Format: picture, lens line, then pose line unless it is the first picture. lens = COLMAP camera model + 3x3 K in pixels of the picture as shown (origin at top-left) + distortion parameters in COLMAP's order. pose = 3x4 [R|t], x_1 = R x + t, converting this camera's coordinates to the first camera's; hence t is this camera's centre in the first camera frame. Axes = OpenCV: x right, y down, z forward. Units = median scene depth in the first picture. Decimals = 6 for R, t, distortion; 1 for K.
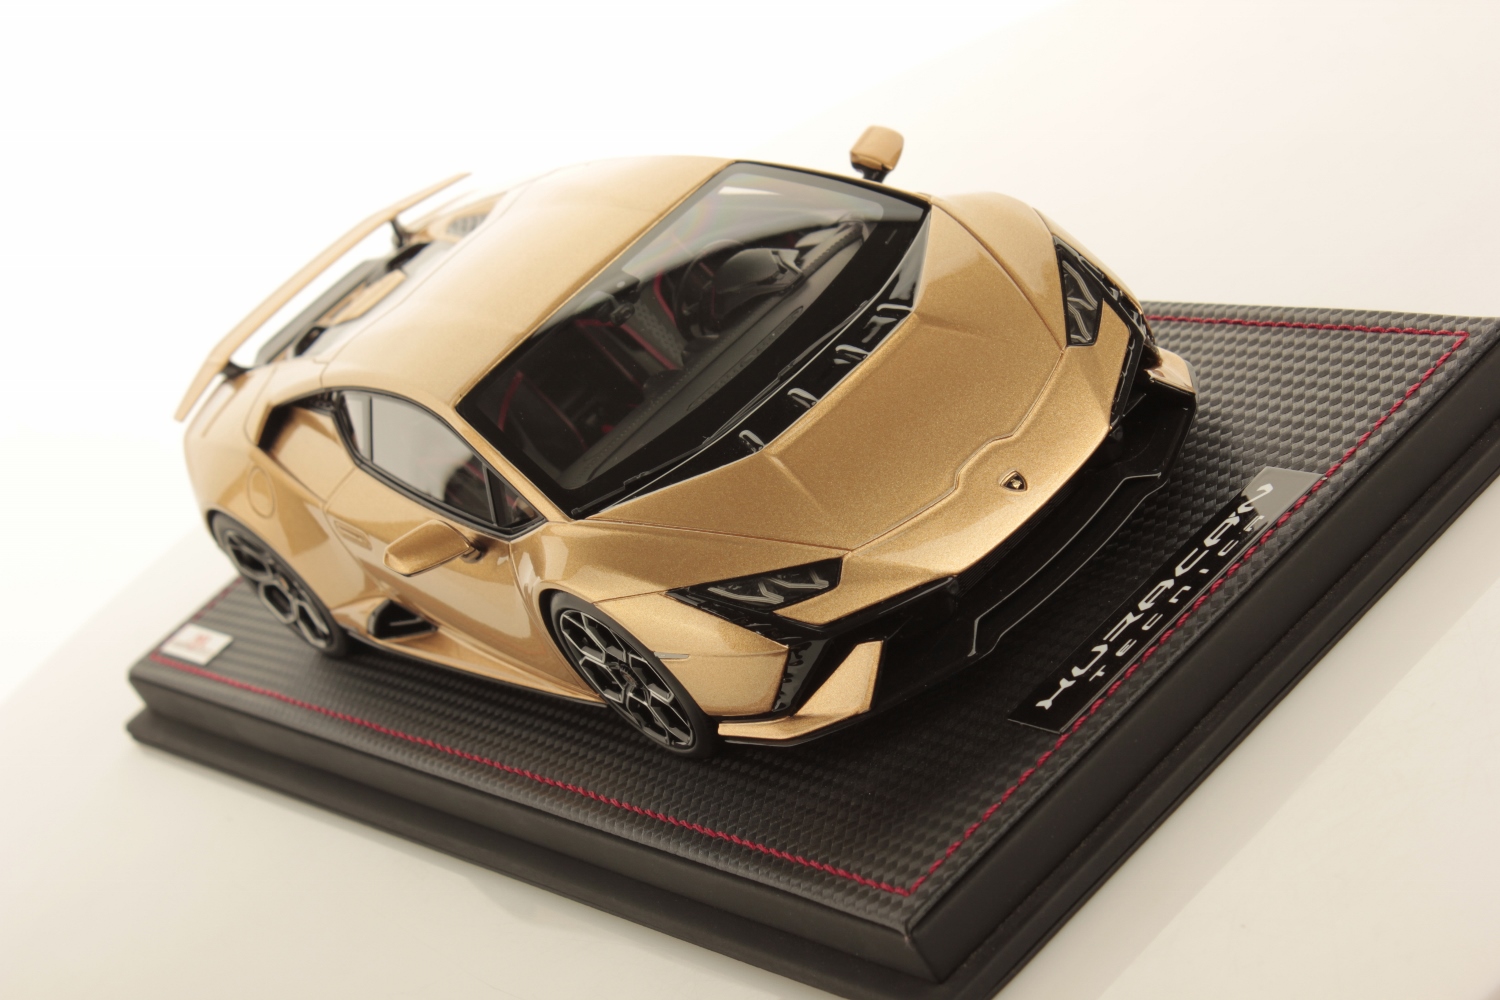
lens RADIAL K [[2815.9, 0, 750.1], [0, 2815.9, 502.1], [0, 0, 1]] dist [0.044616, 0.000000]
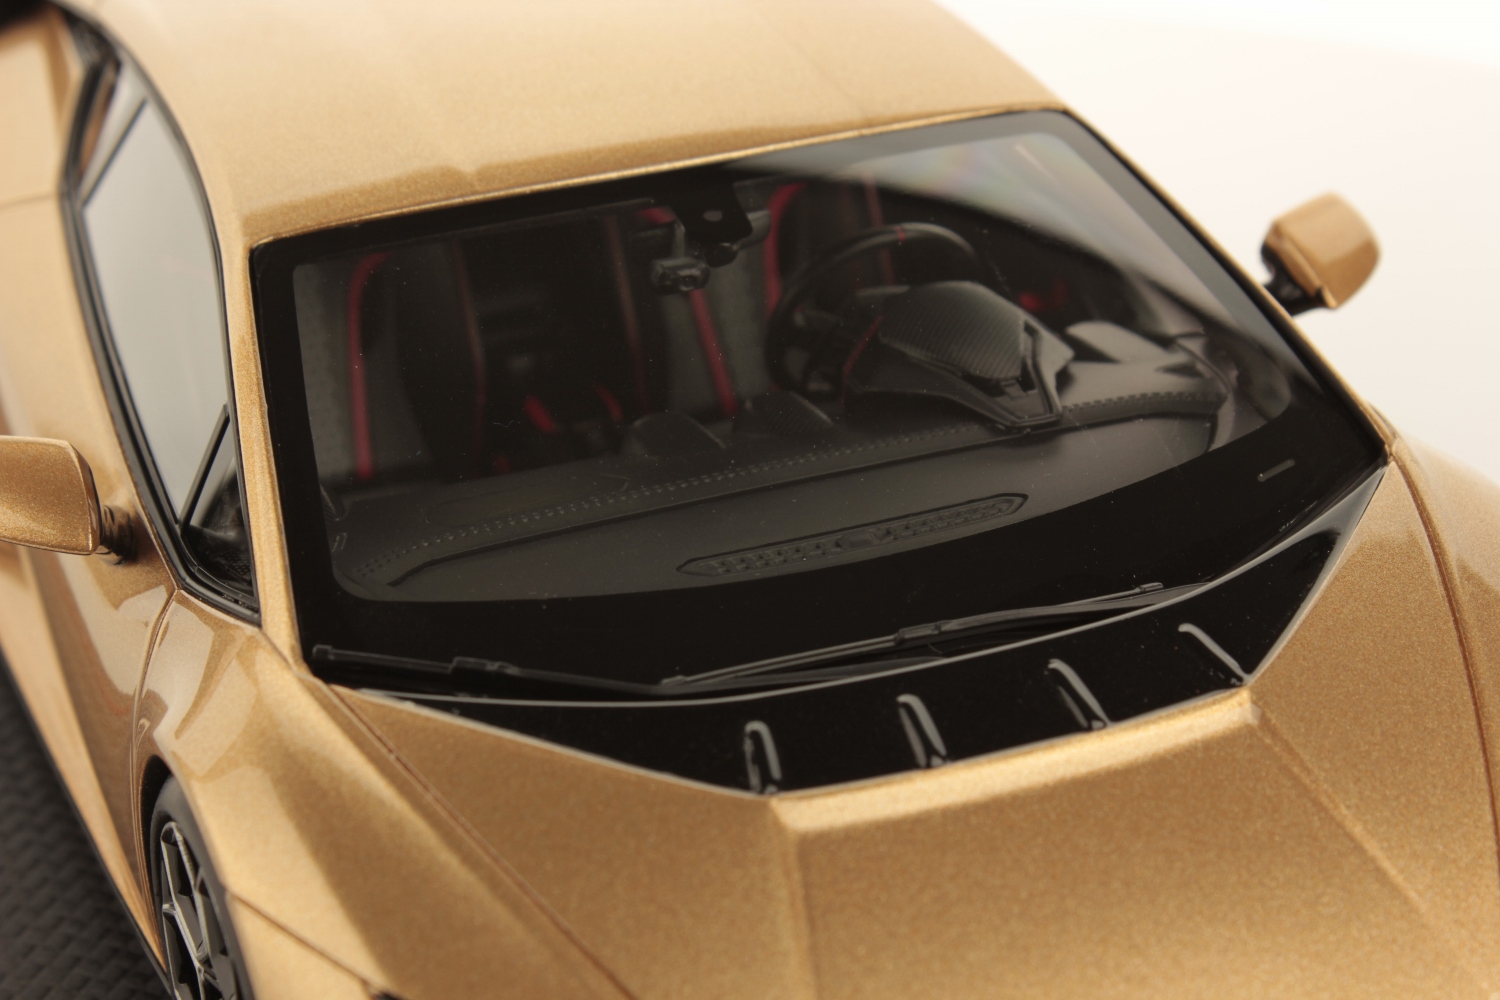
lens RADIAL K [[2815.9, 0, 751.4], [0, 2815.9, 498.3], [0, 0, 1]] dist [0.044616, 0.000000]
pose [[0.836316, 0.544656, 0.062658, -0.044150], [-0.548226, 0.831822, 0.086721, -0.081907], [-0.004887, -0.106876, 0.994260, 0.545206]]
